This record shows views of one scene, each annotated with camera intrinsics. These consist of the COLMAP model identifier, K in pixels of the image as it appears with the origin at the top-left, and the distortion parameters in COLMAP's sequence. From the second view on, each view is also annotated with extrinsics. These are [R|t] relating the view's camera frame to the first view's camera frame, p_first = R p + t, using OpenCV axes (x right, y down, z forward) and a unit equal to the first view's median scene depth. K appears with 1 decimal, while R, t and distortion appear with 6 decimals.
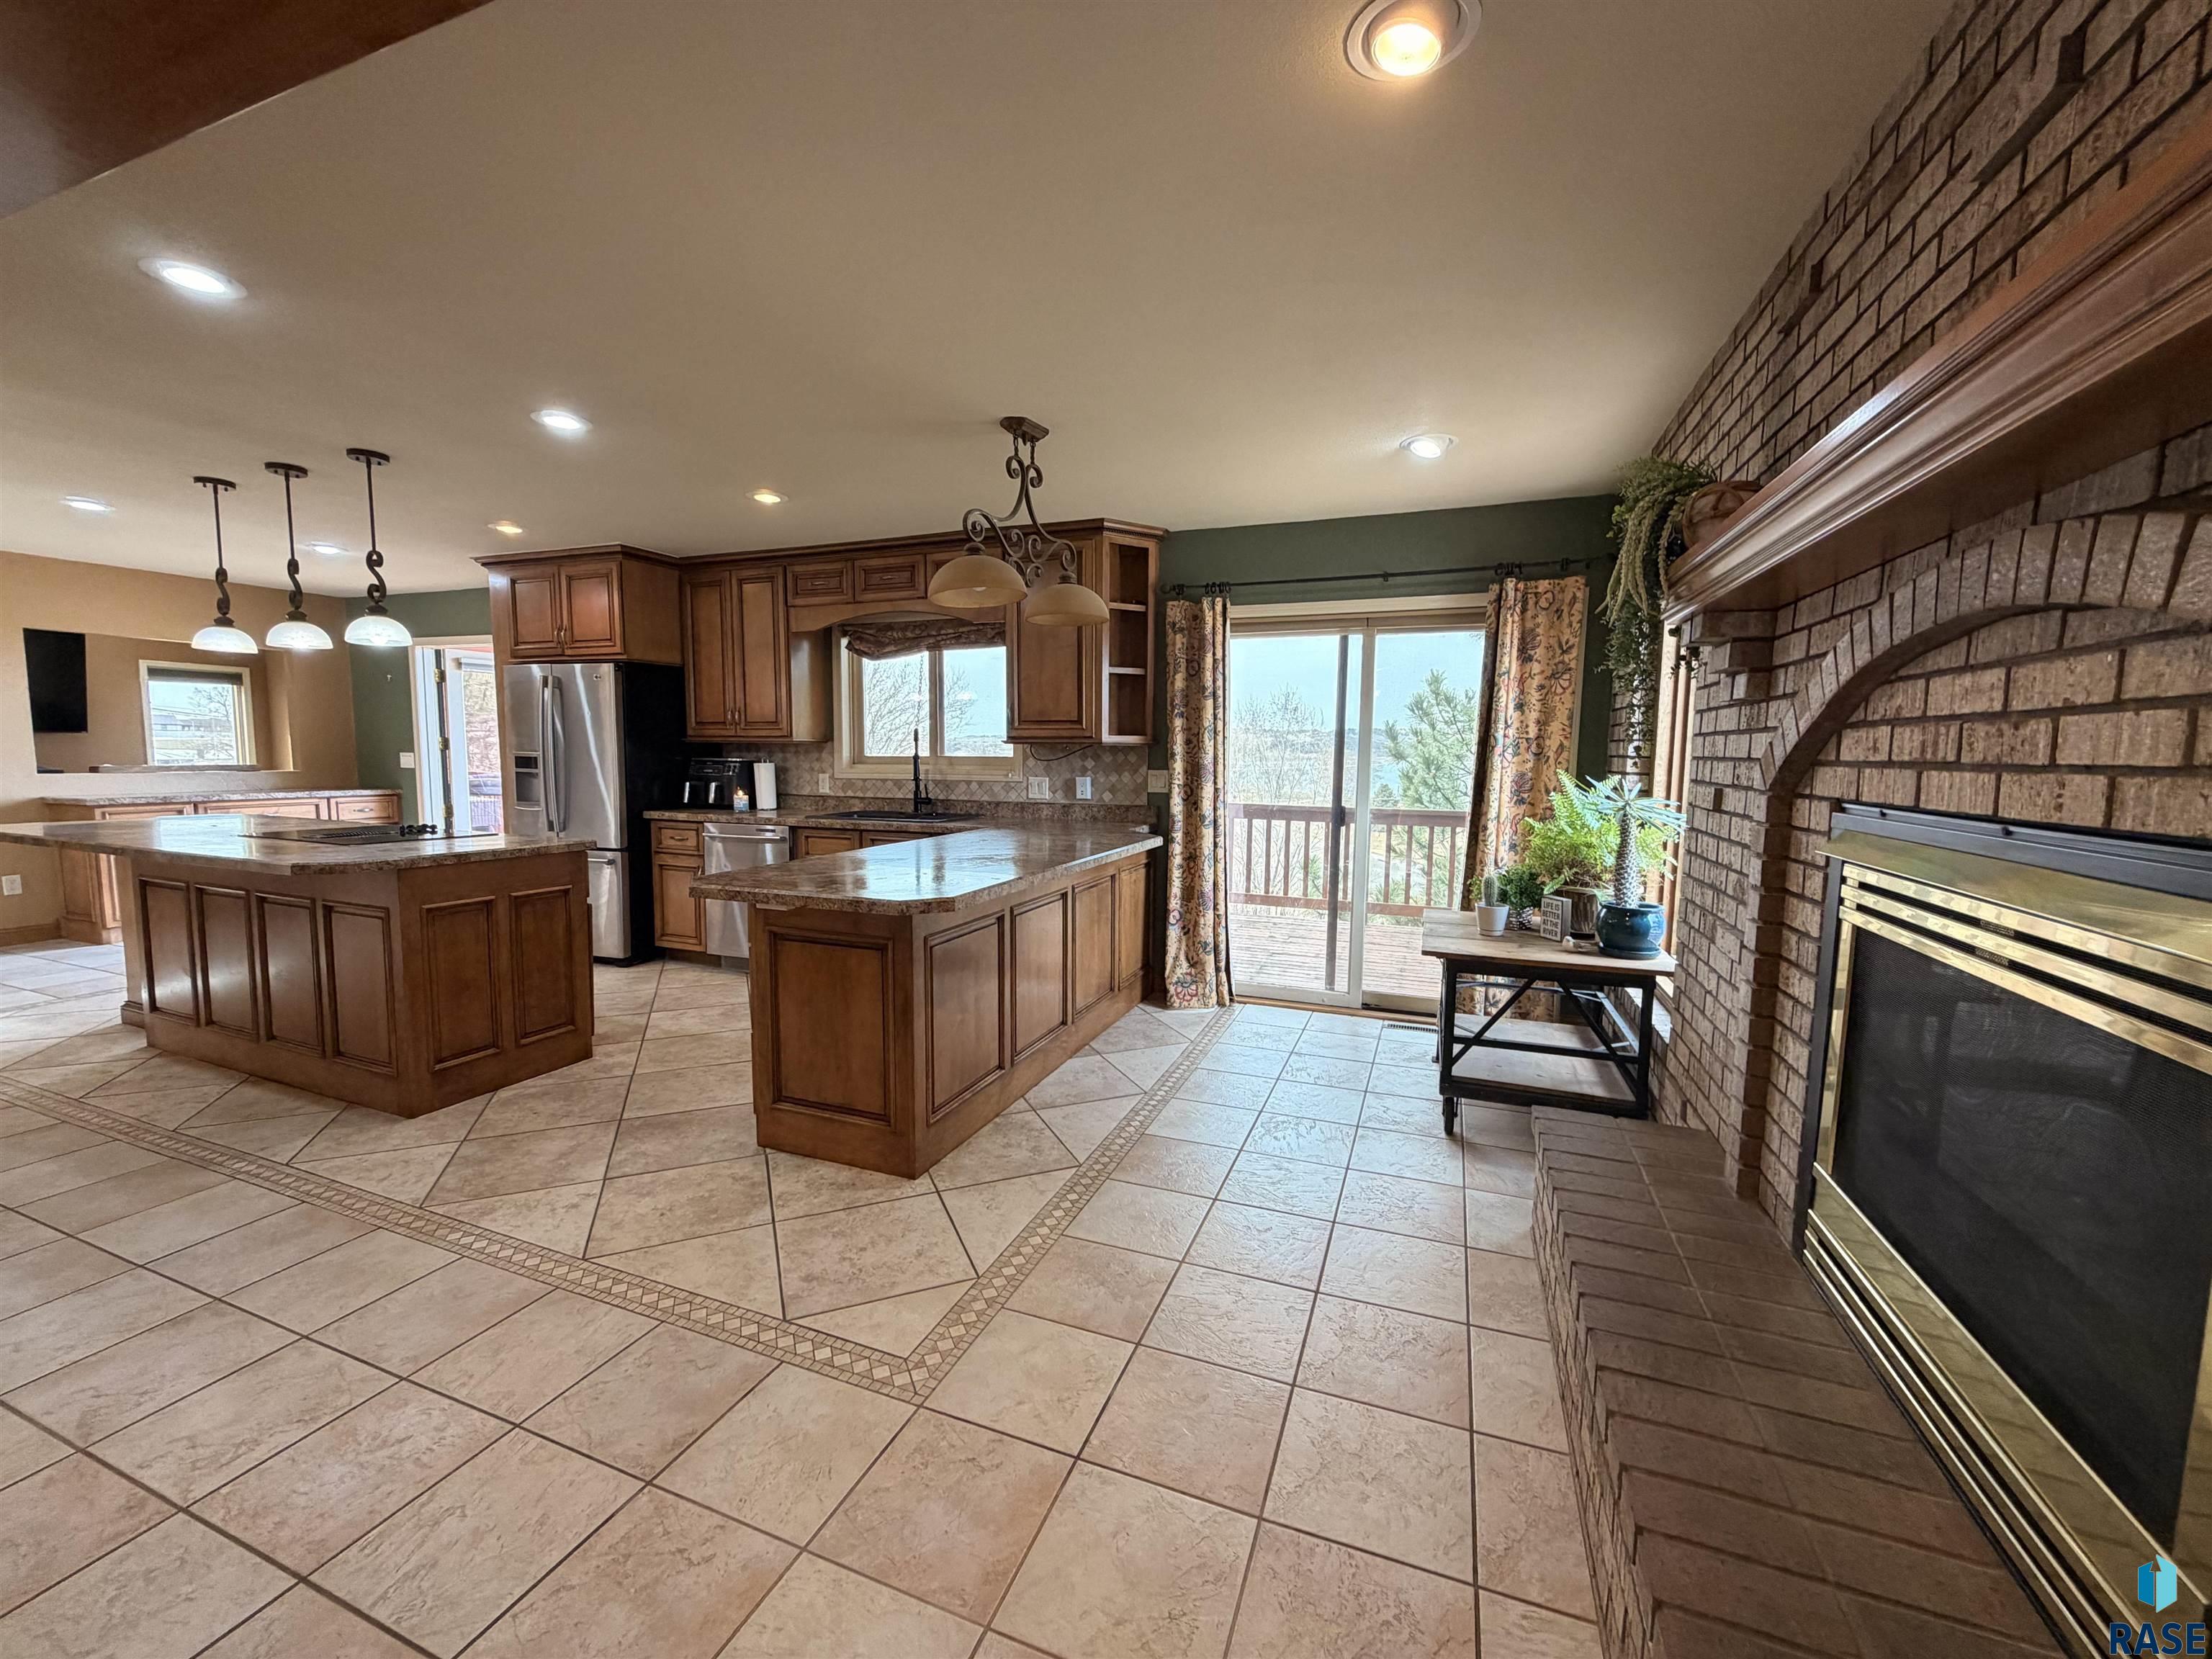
lens RADIAL K [[884.7, 0, 1108.5], [0, 884.7, 835.5], [0, 0, 1]] dist [0.002001, 0.000301]
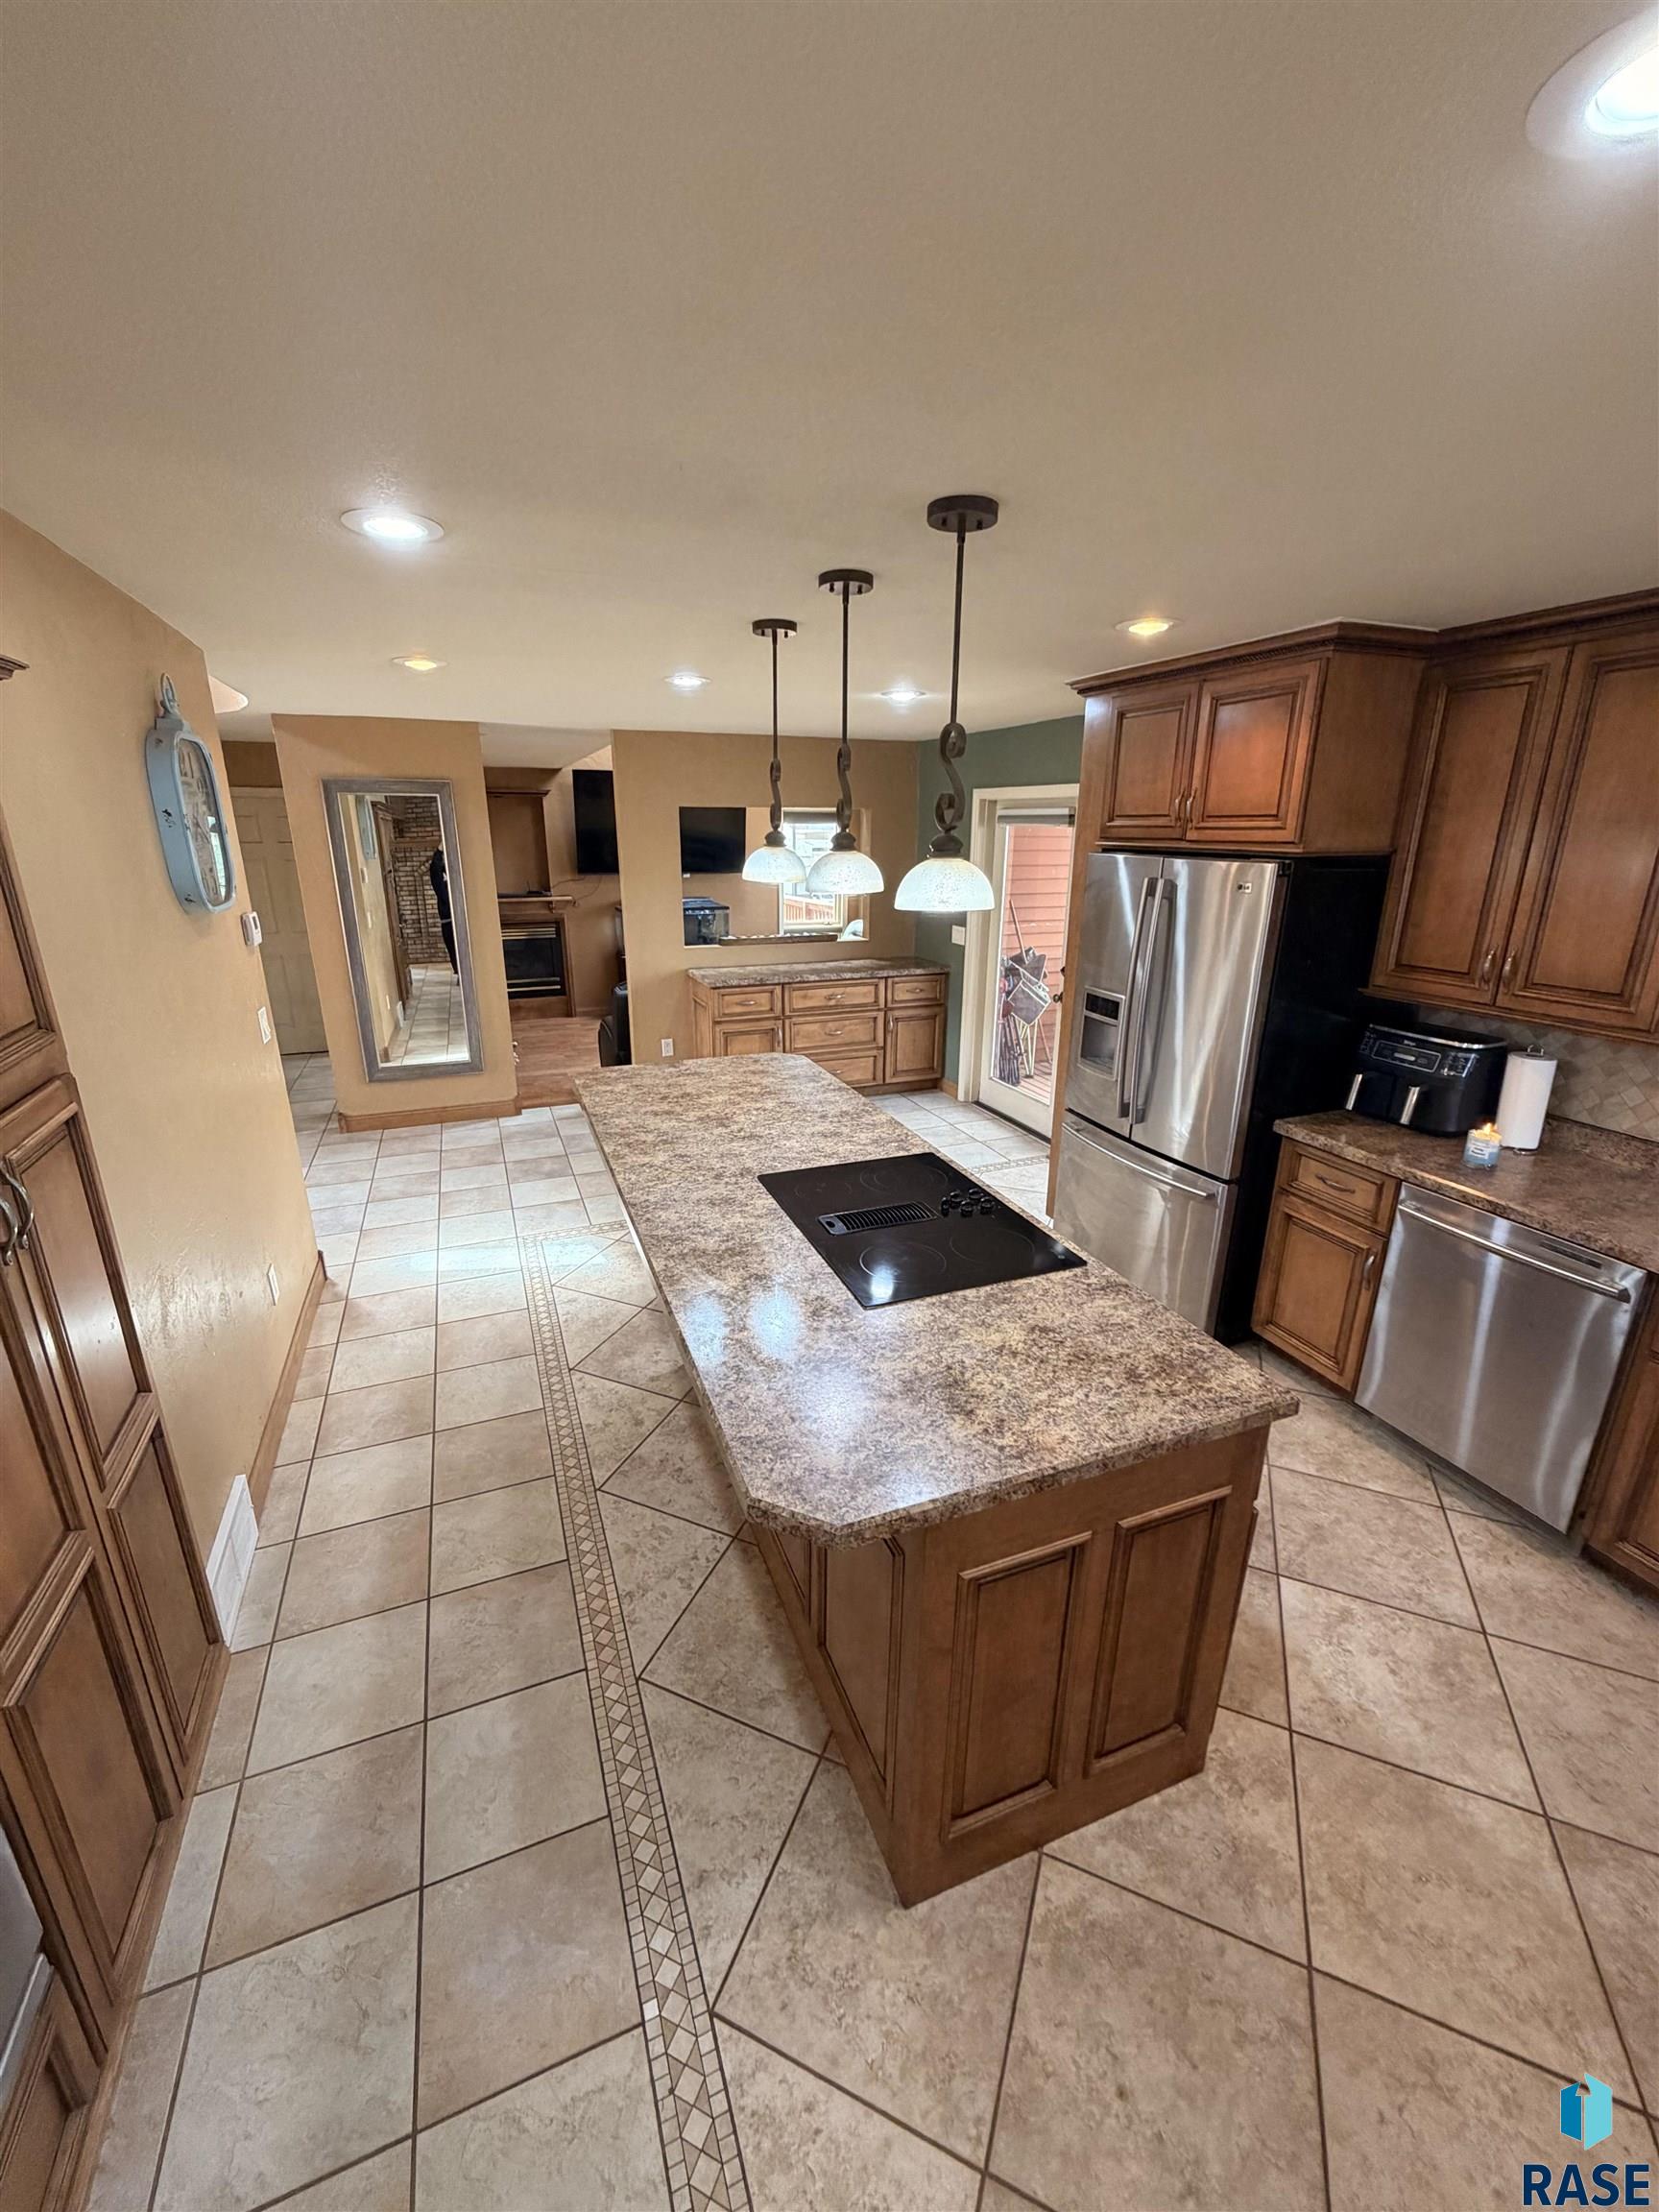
lens RADIAL K [[884.7, 0, 830.7], [0, 884.7, 1100.4], [0, 0, 1]] dist [0.002001, 0.000301]
pose [[0.694805, 0.206038, -0.689053, -0.348204], [-0.066412, 0.972372, 0.223789, -0.158070], [0.716125, -0.109728, 0.689293, 0.415197]]
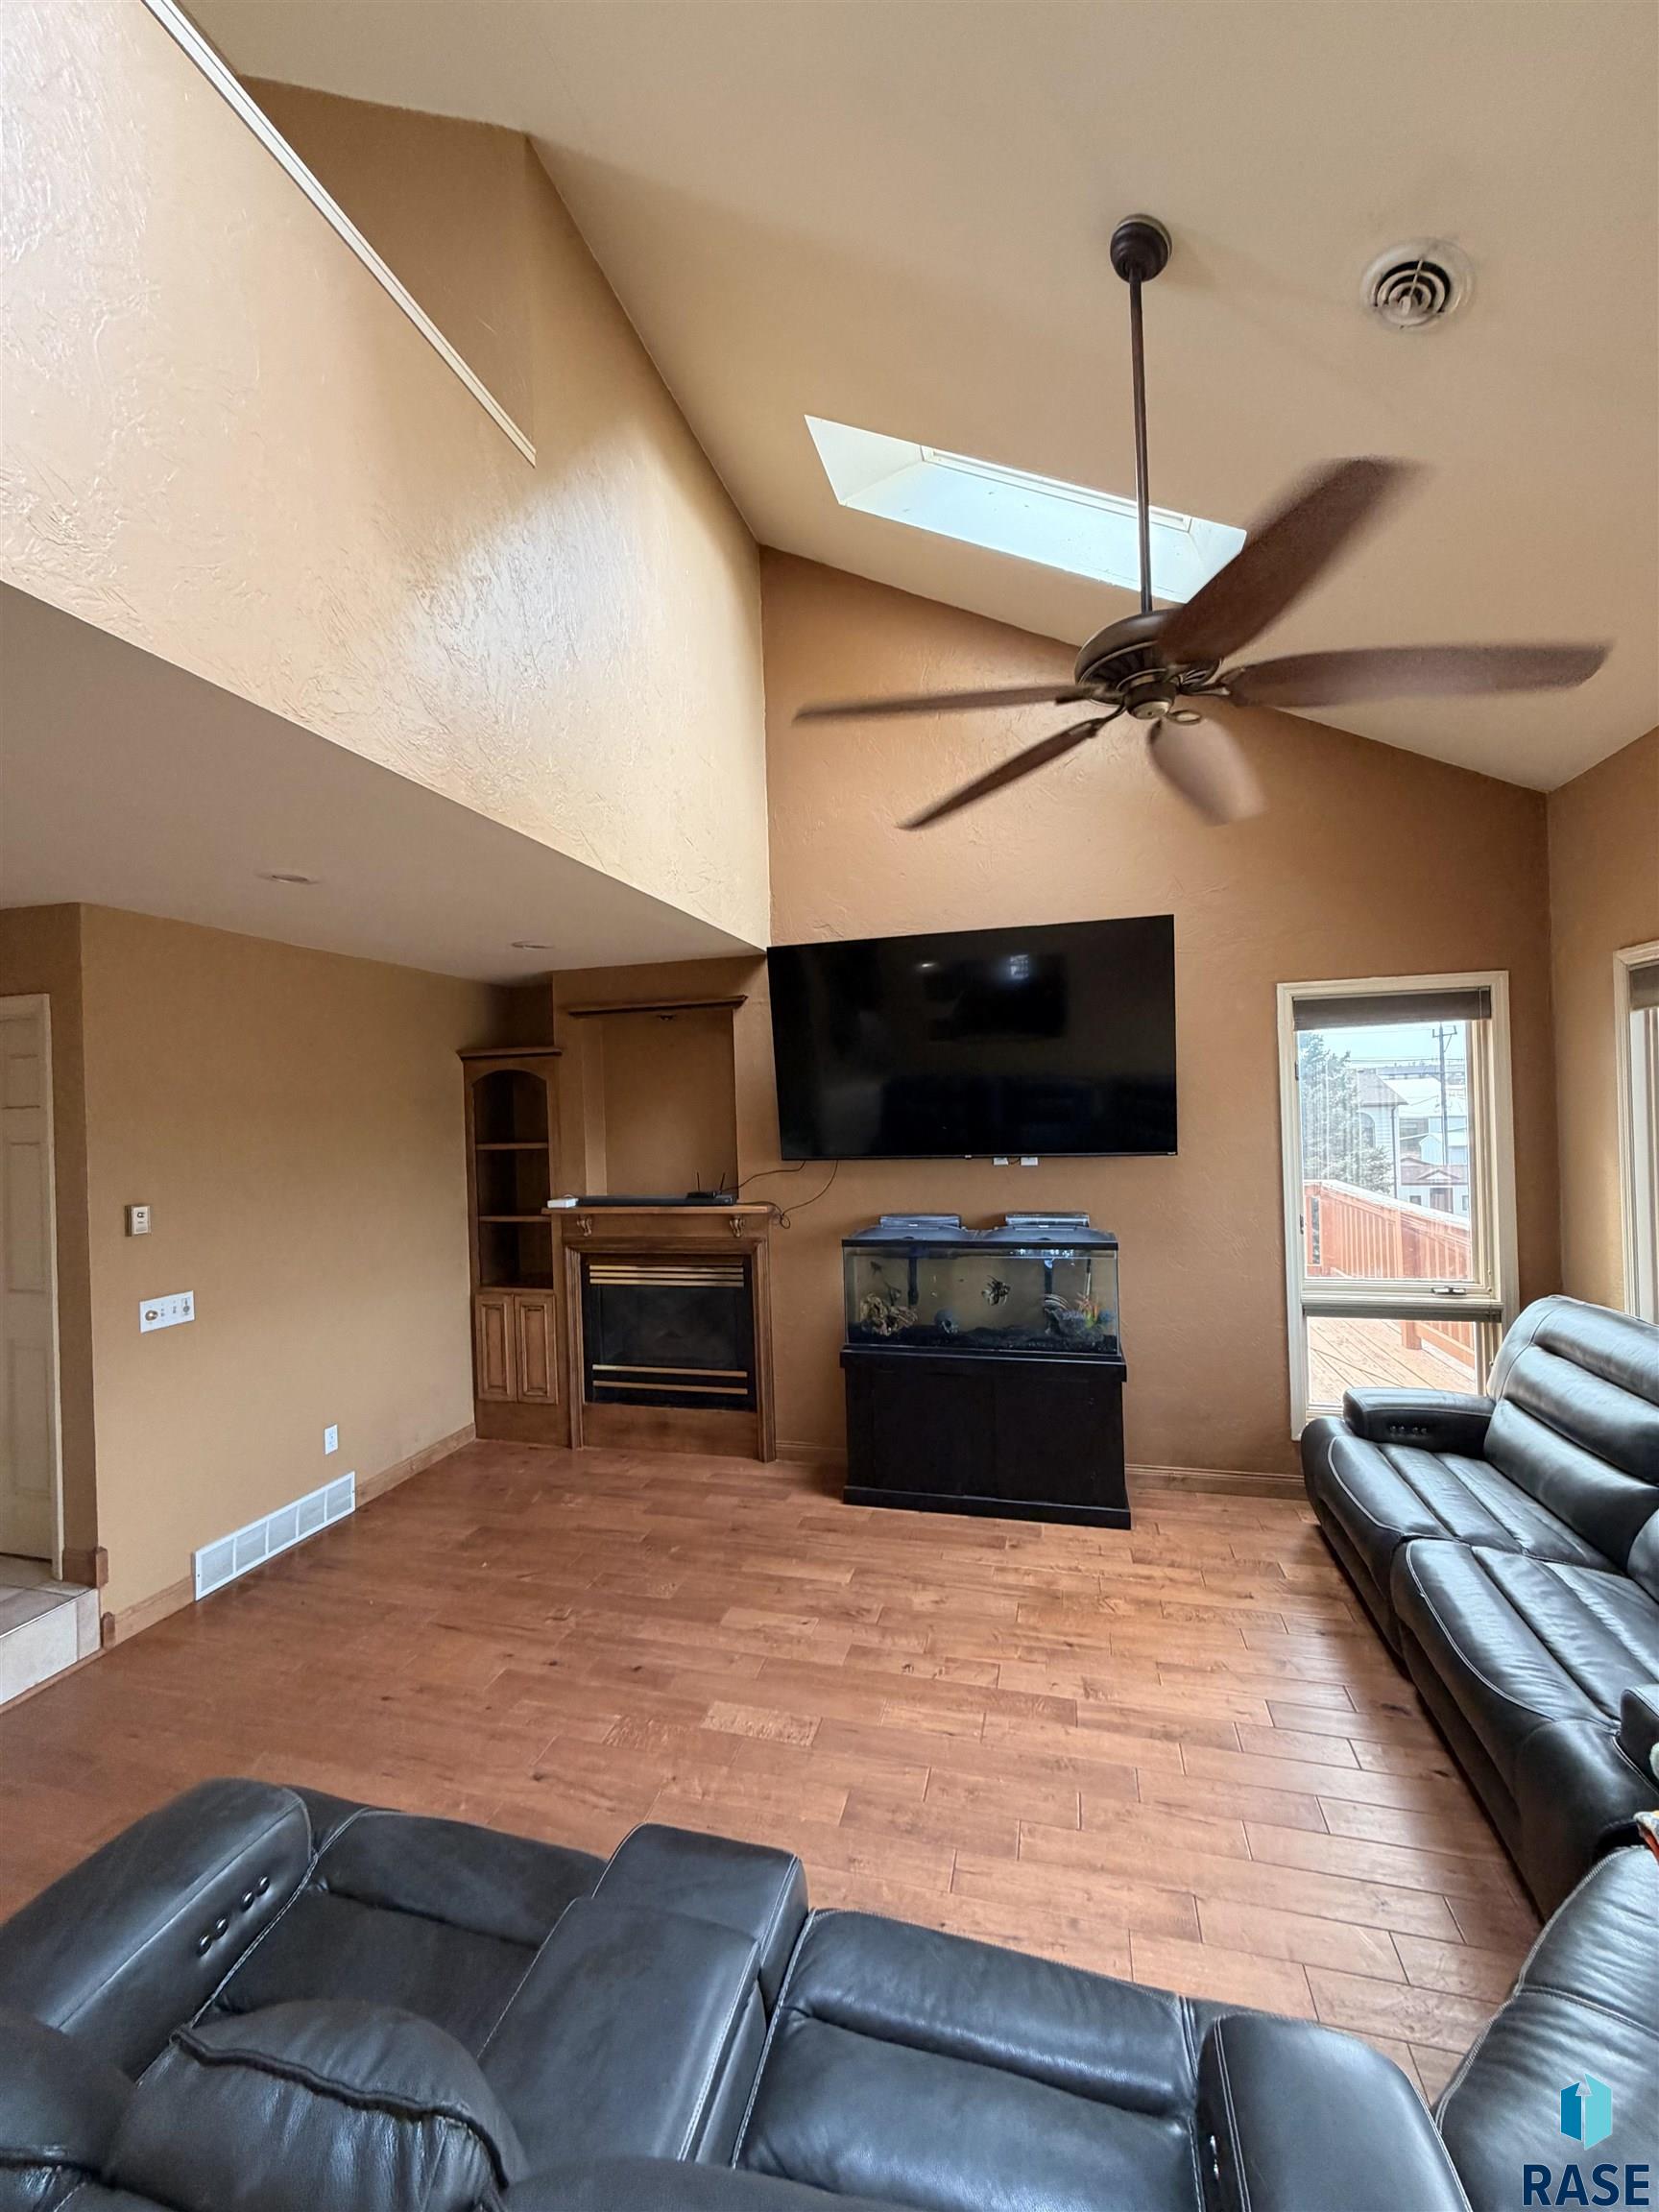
lens RADIAL K [[884.7, 0, 827.5], [0, 884.7, 1108.5], [0, 0, 1]] dist [0.002001, 0.000301]
pose [[0.117771, -0.015627, -0.992918, -0.578626], [-0.059943, 0.997941, -0.022816, -0.169702], [0.991230, 0.062205, 0.116591, 0.650761]]
